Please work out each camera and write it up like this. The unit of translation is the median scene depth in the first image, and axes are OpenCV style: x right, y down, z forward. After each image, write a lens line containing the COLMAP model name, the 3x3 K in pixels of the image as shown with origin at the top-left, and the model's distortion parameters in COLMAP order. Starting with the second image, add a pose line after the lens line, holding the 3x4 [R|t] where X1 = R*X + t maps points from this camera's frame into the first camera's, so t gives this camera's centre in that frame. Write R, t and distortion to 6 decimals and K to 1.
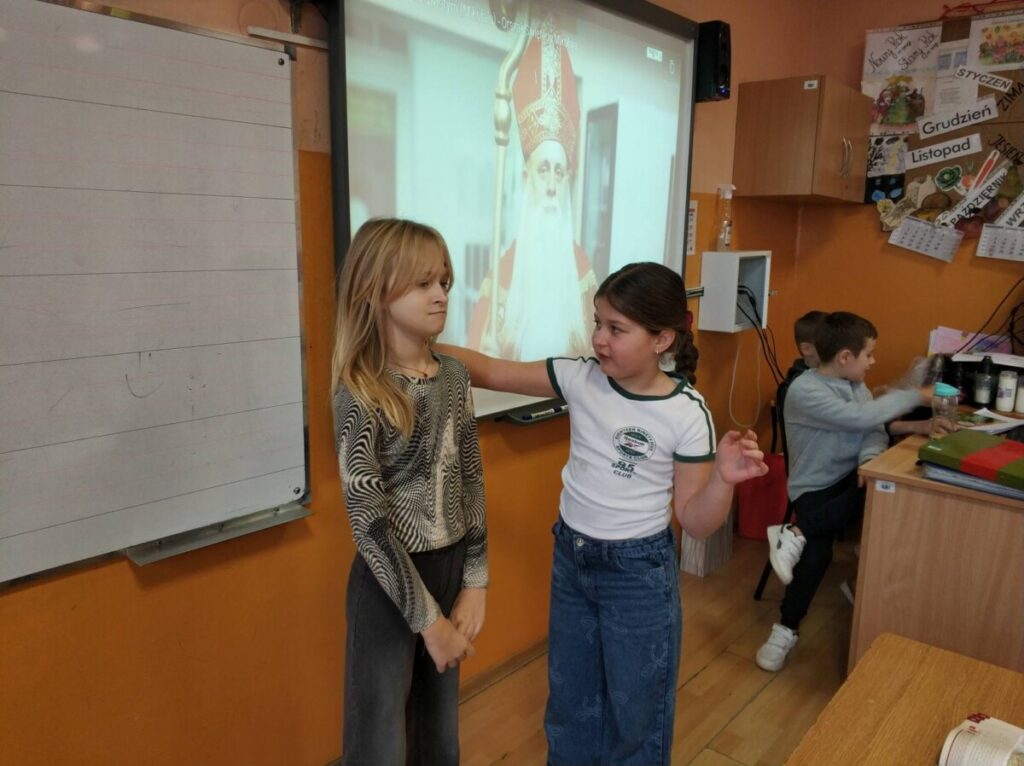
lens RADIAL K [[787.0, 0, 506.9], [0, 787.0, 386.6], [0, 0, 1]] dist [0.020383, -0.032240]
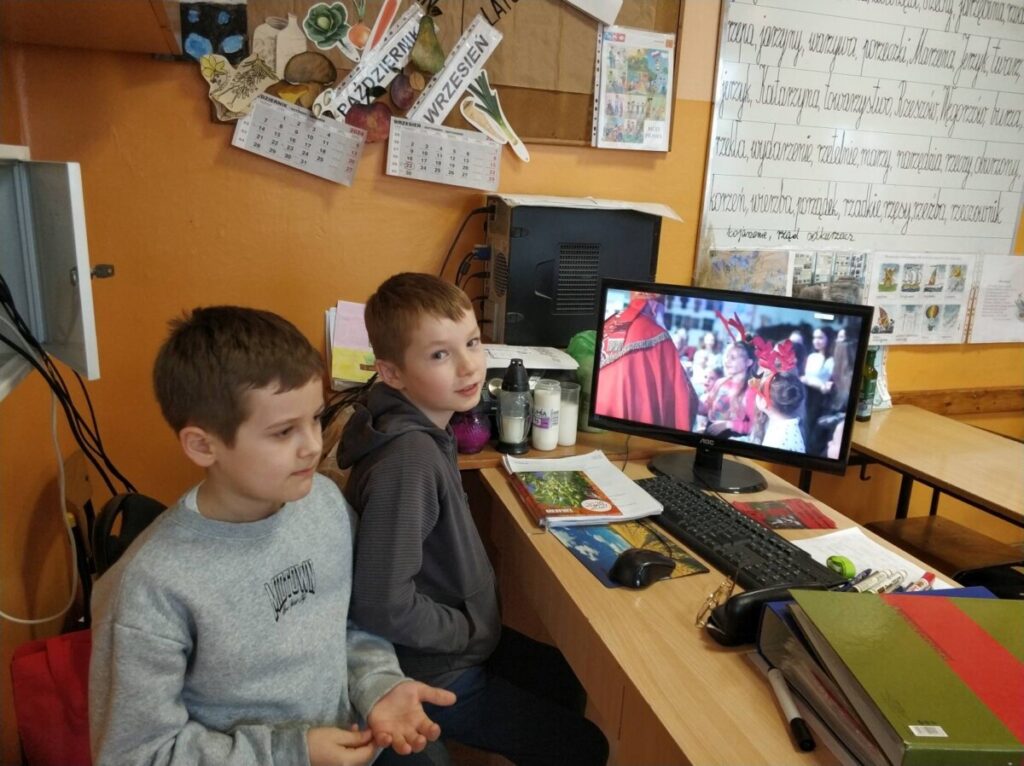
lens RADIAL K [[787.0, 0, 487.5], [0, 787.0, 379.6], [0, 0, 1]] dist [0.020383, -0.032240]
pose [[0.535036, -0.183775, 0.824599, 0.166965], [0.133209, 0.982196, 0.132465, -0.106373], [-0.834261, 0.038970, 0.549991, 0.787302]]
